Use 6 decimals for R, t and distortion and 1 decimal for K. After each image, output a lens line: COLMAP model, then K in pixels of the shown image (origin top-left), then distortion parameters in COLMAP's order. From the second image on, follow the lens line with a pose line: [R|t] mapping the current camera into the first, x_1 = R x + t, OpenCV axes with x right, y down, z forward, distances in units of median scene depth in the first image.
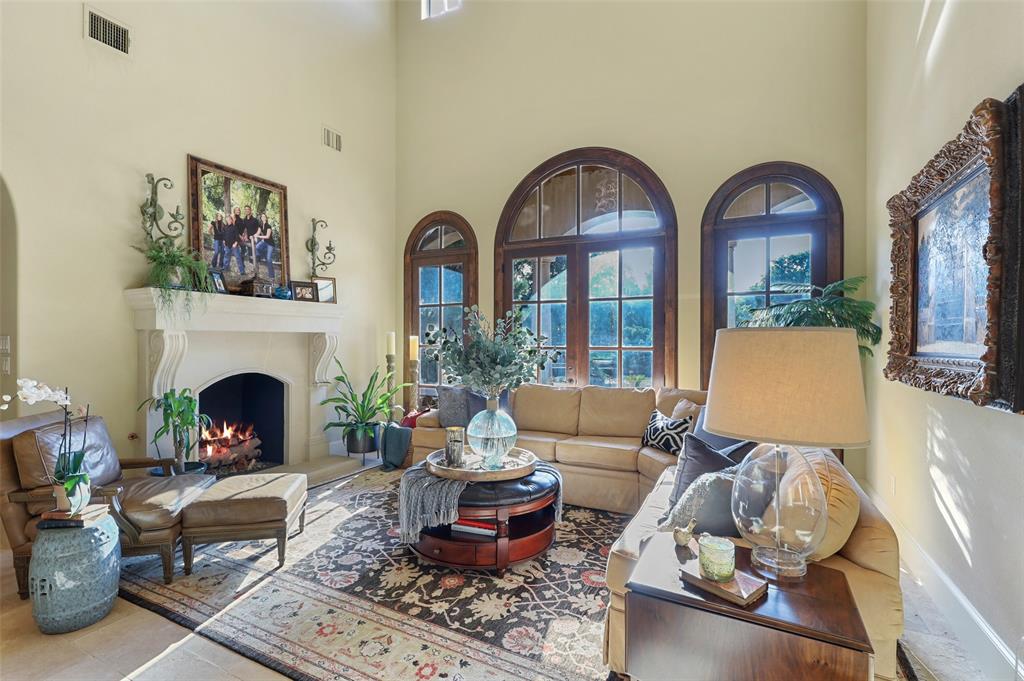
lens RADIAL K [[467.1, 0, 512.8], [0, 467.1, 343.4], [0, 0, 1]] dist [-0.000472, -0.000247]
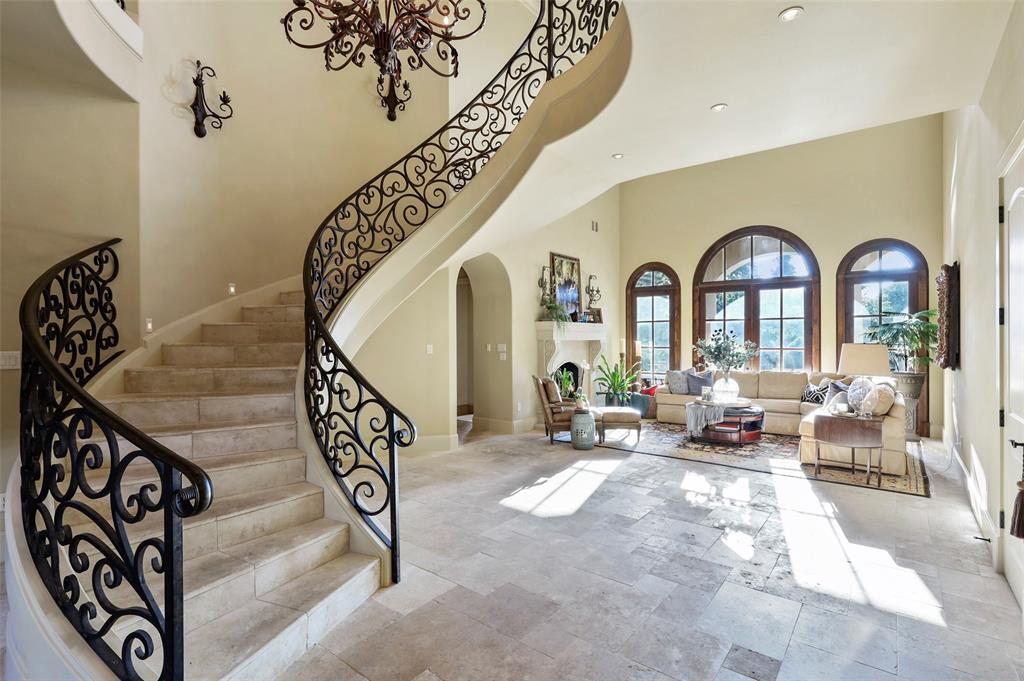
lens RADIAL K [[492.1, 0, 509.2], [0, 492.1, 342.4], [0, 0, 1]] dist [0.001058, 0.000036]
pose [[0.979314, -0.001762, -0.202339, -0.383991], [0.001893, 0.999998, 0.000453, -0.016445], [0.202338, -0.000827, 0.979315, -0.953526]]
